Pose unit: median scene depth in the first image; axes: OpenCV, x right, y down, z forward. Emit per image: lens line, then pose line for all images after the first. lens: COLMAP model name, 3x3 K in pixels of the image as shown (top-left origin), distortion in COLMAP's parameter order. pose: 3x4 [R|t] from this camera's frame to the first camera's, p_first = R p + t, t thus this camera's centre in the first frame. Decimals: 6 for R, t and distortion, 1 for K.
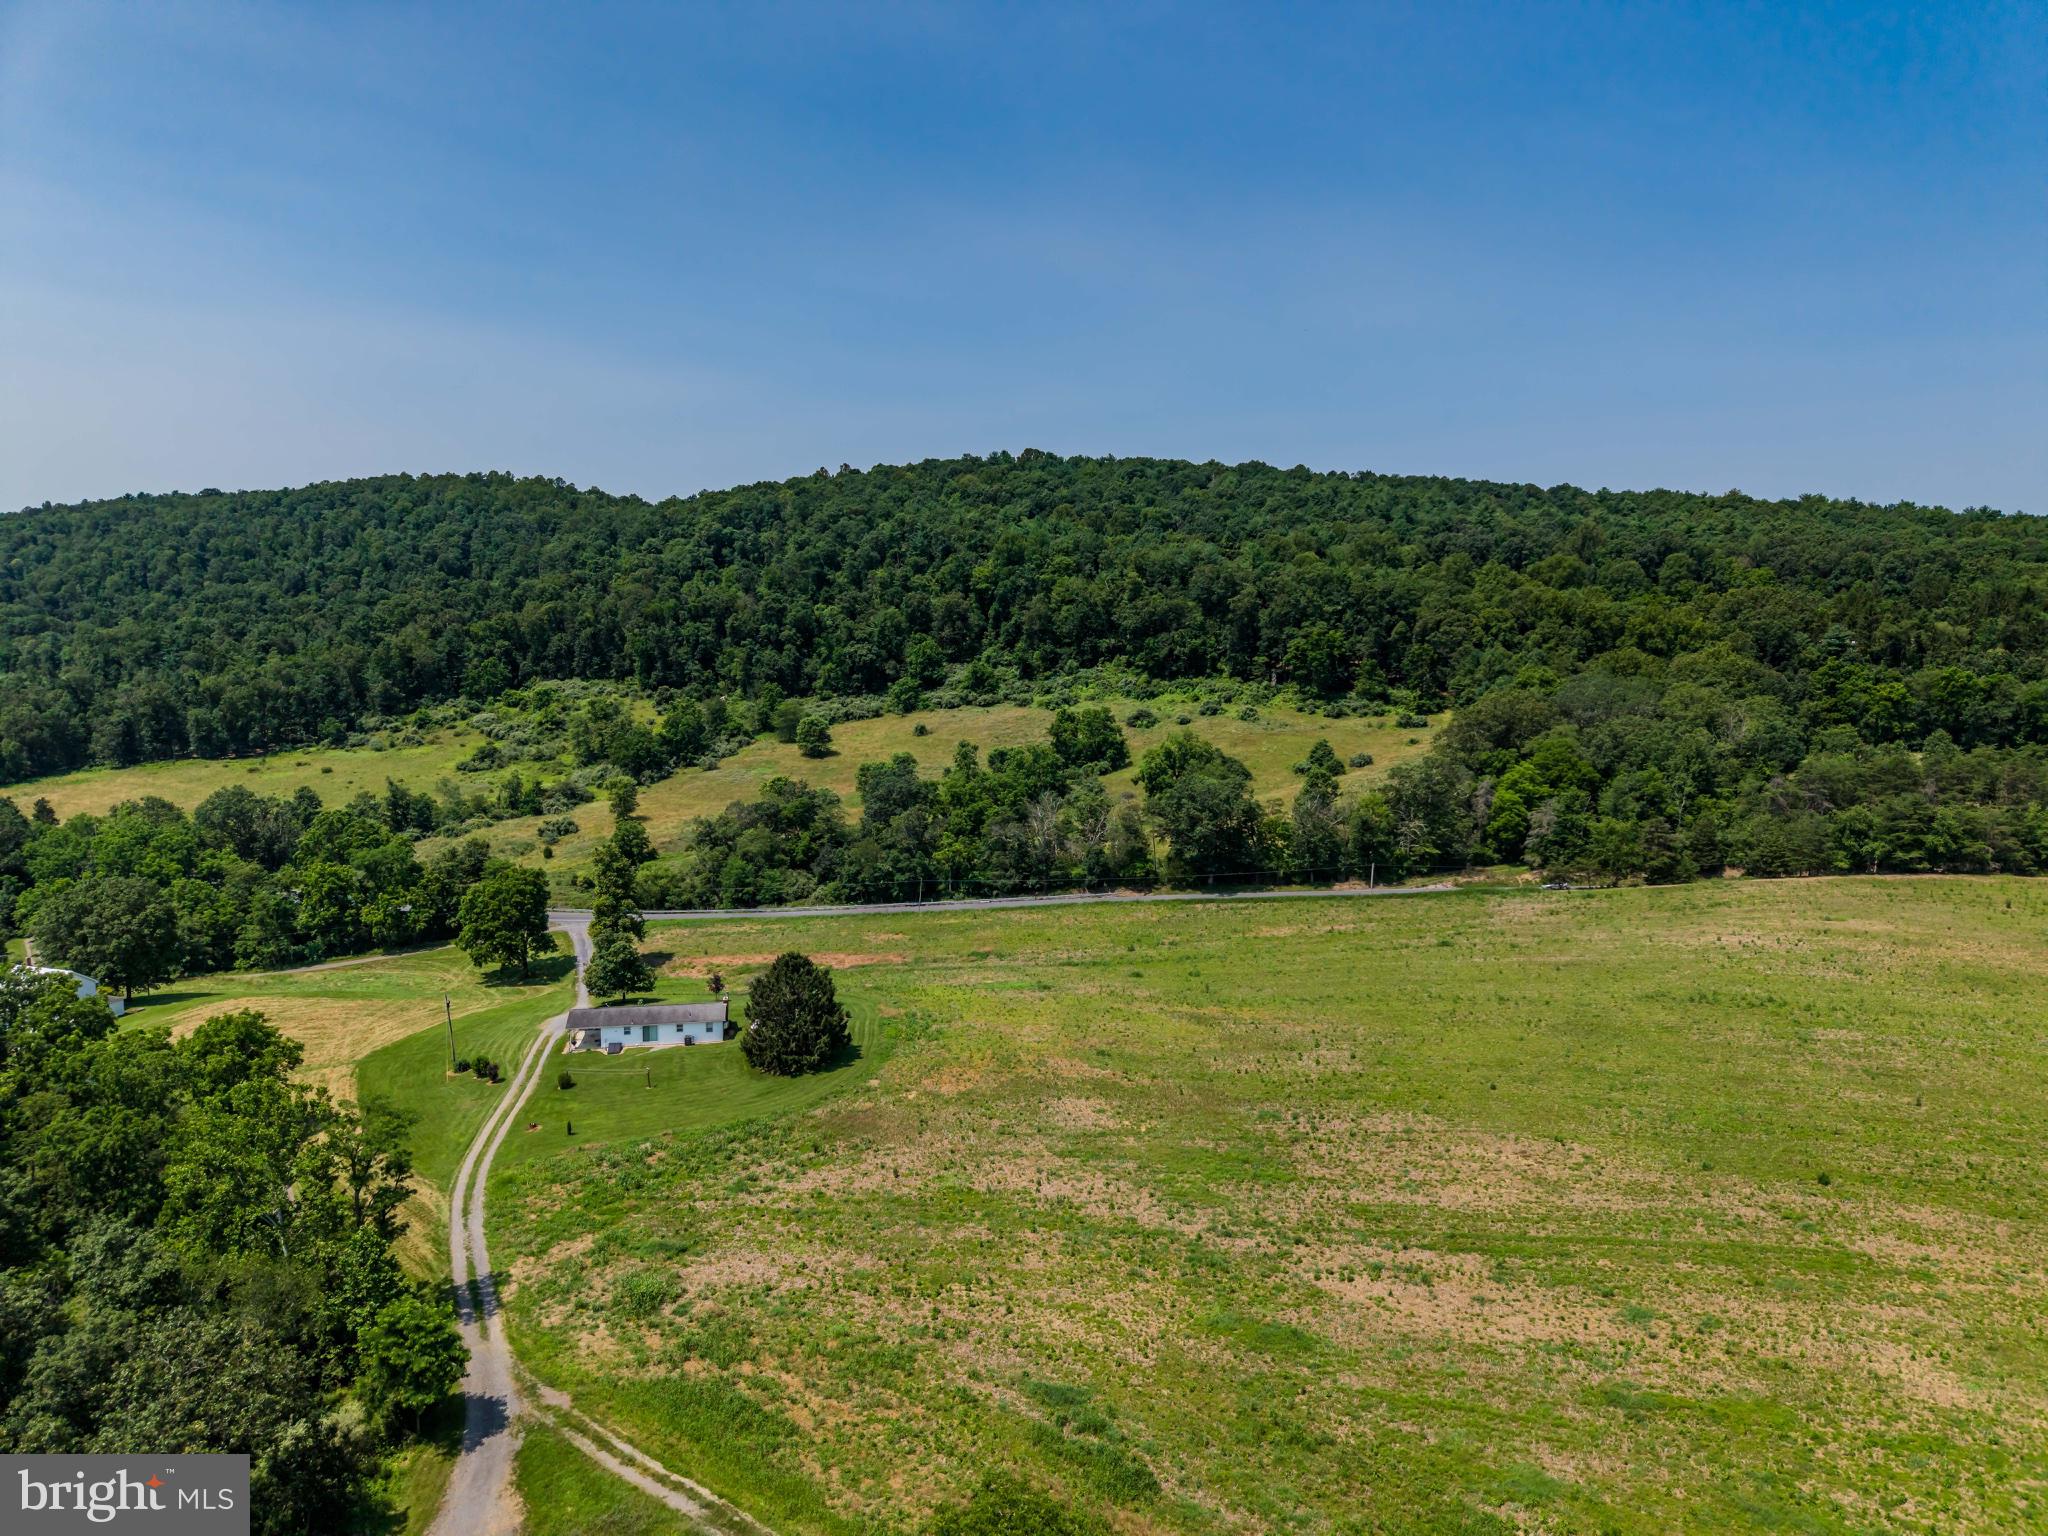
lens RADIAL K [[1365.0, 0, 1023.8], [0, 1365.0, 755.3], [0, 0, 1]] dist [0.050171, -0.063460]
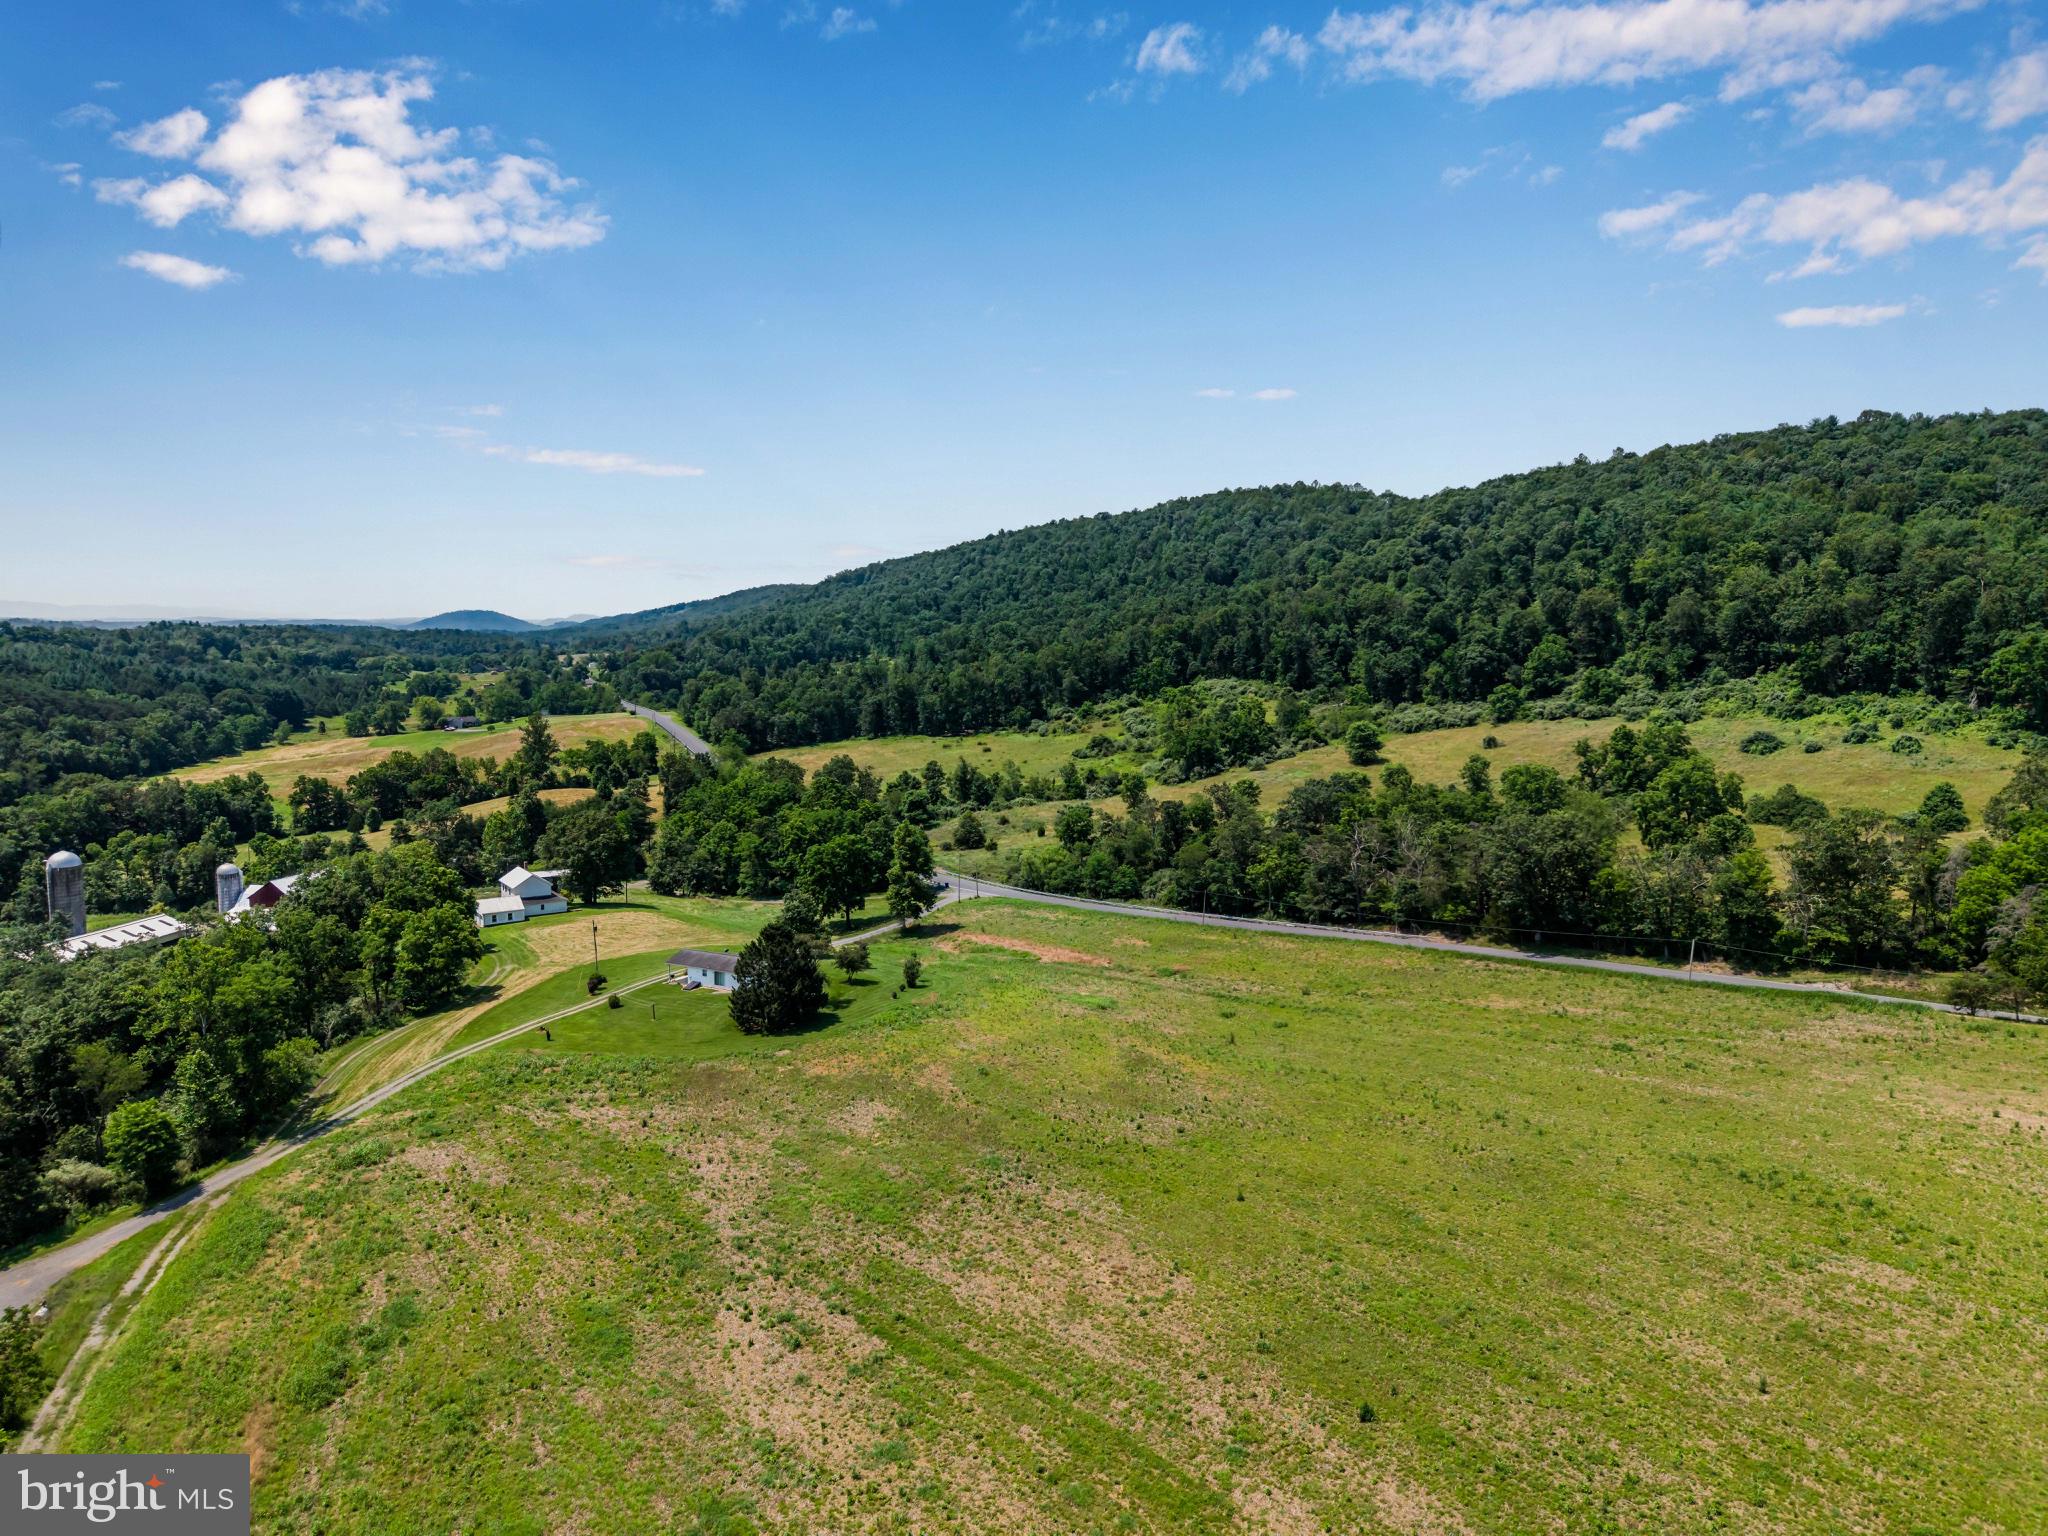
lens RADIAL K [[1365.0, 0, 1018.6], [0, 1365.0, 765.0], [0, 0, 1]] dist [0.050171, -0.063460]
pose [[0.785289, 0.063784, -0.615834, 0.243584], [-0.060772, 0.997817, 0.025853, -0.008274], [0.616139, 0.017124, 0.787451, 0.097367]]
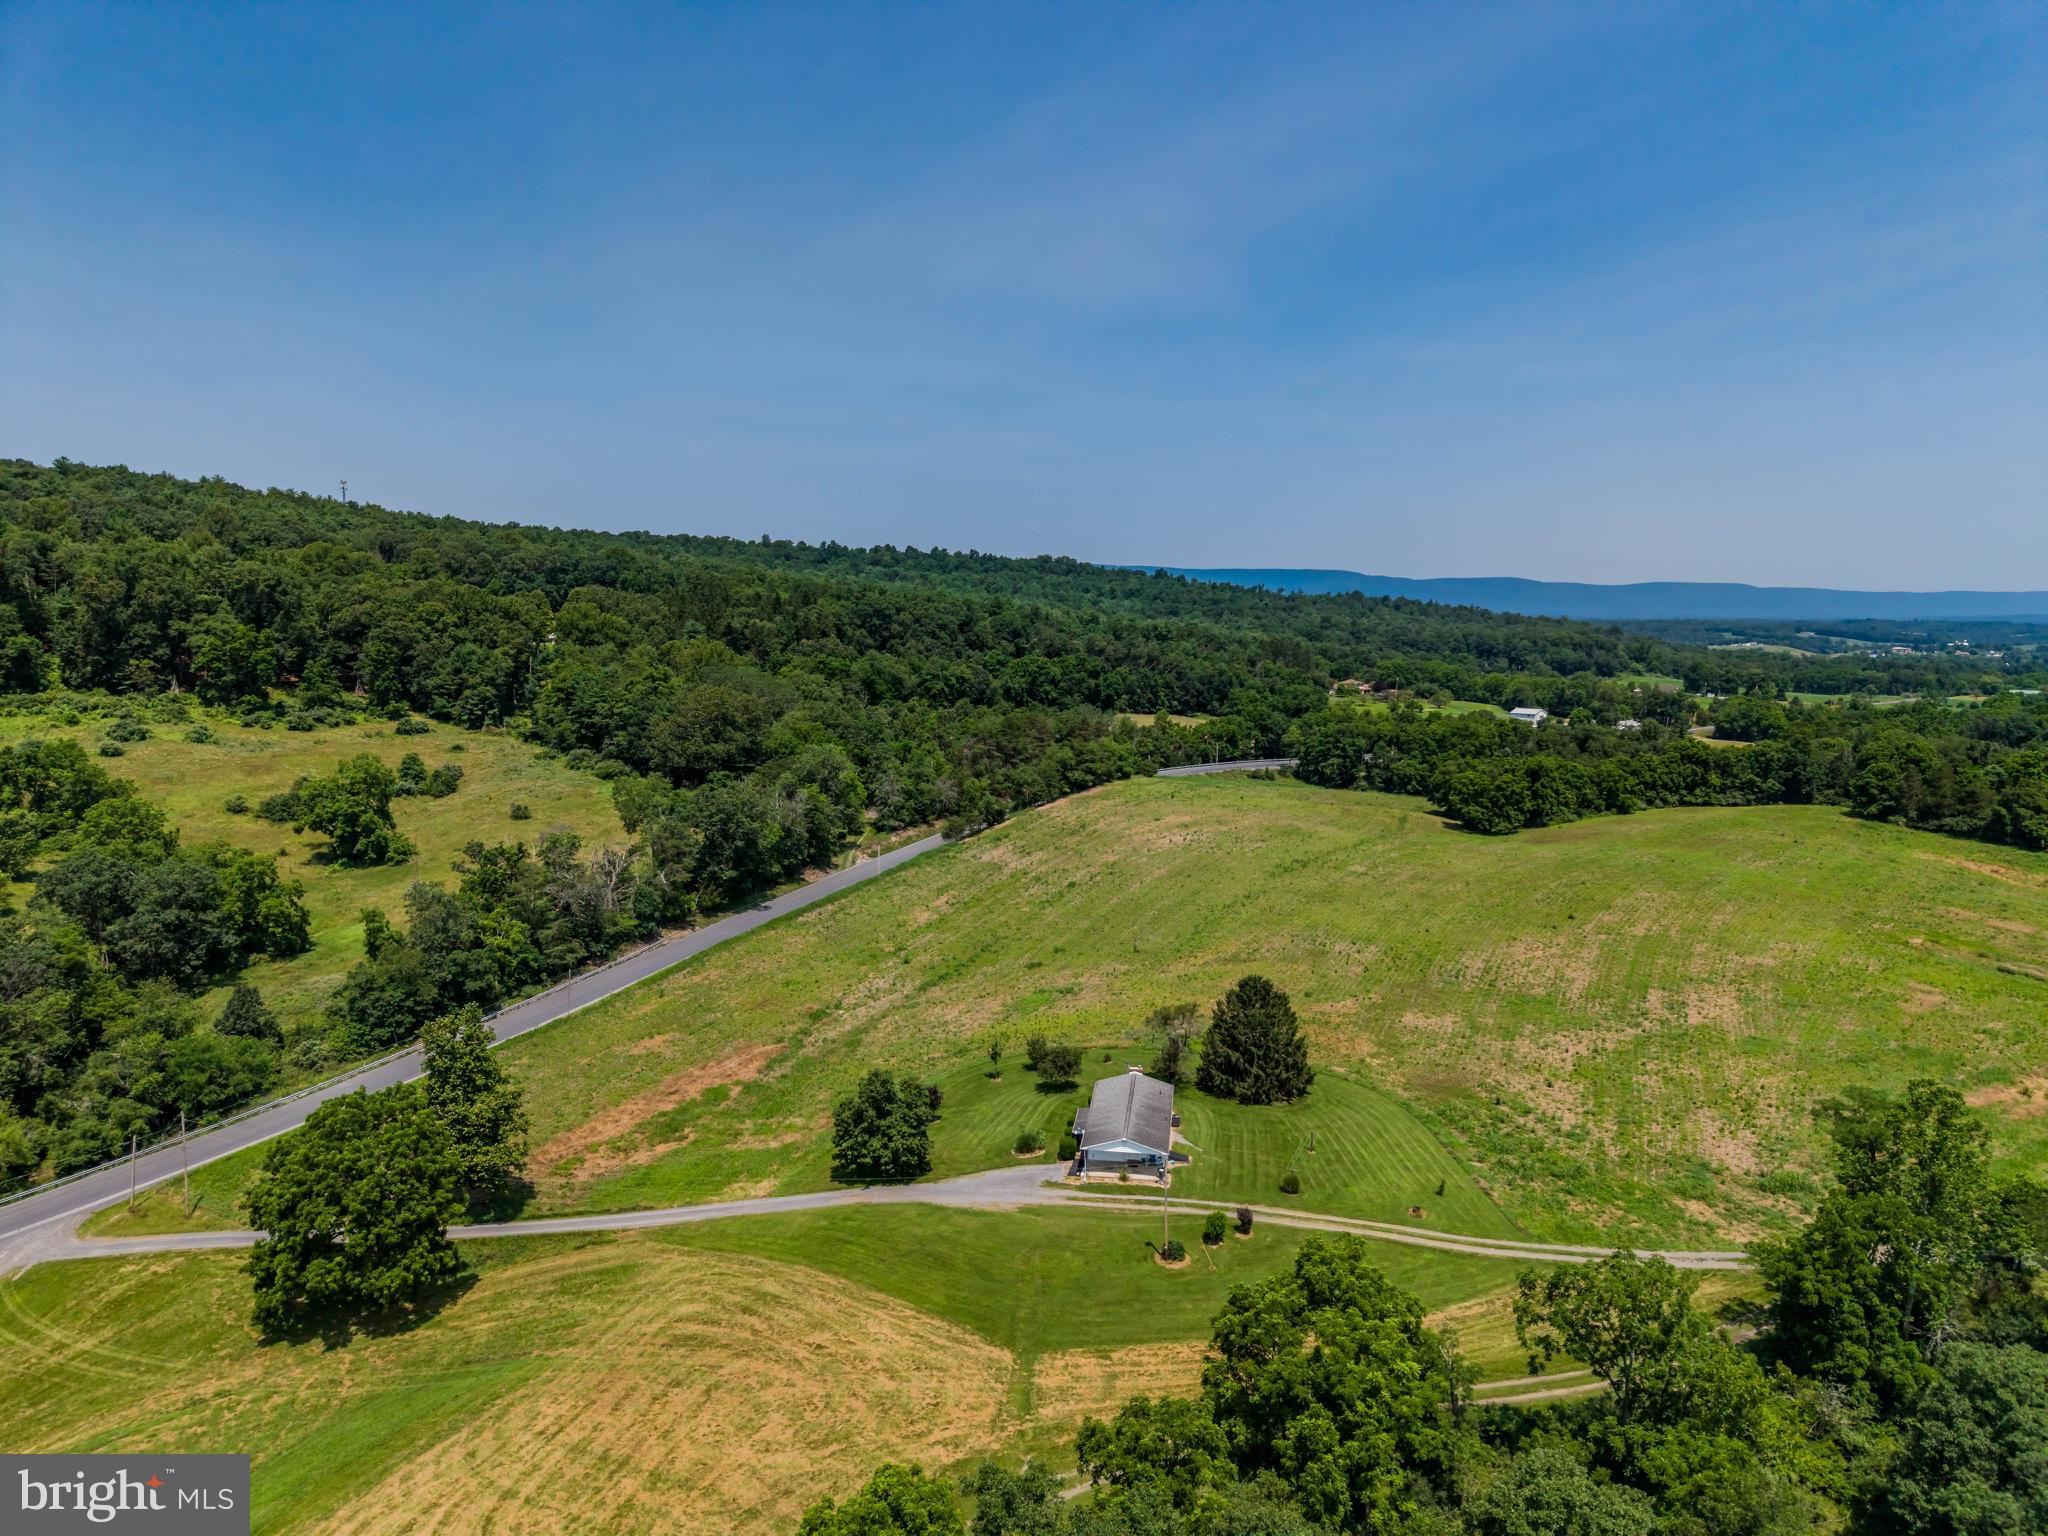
lens RADIAL K [[1365.0, 0, 1025.1], [0, 1365.0, 726.7], [0, 0, 1]] dist [0.050171, -0.063460]
pose [[0.305421, -0.072242, 0.949473, -0.414570], [0.084718, 0.995225, 0.048472, -0.032104], [-0.948441, 0.065633, 0.310083, 0.318836]]
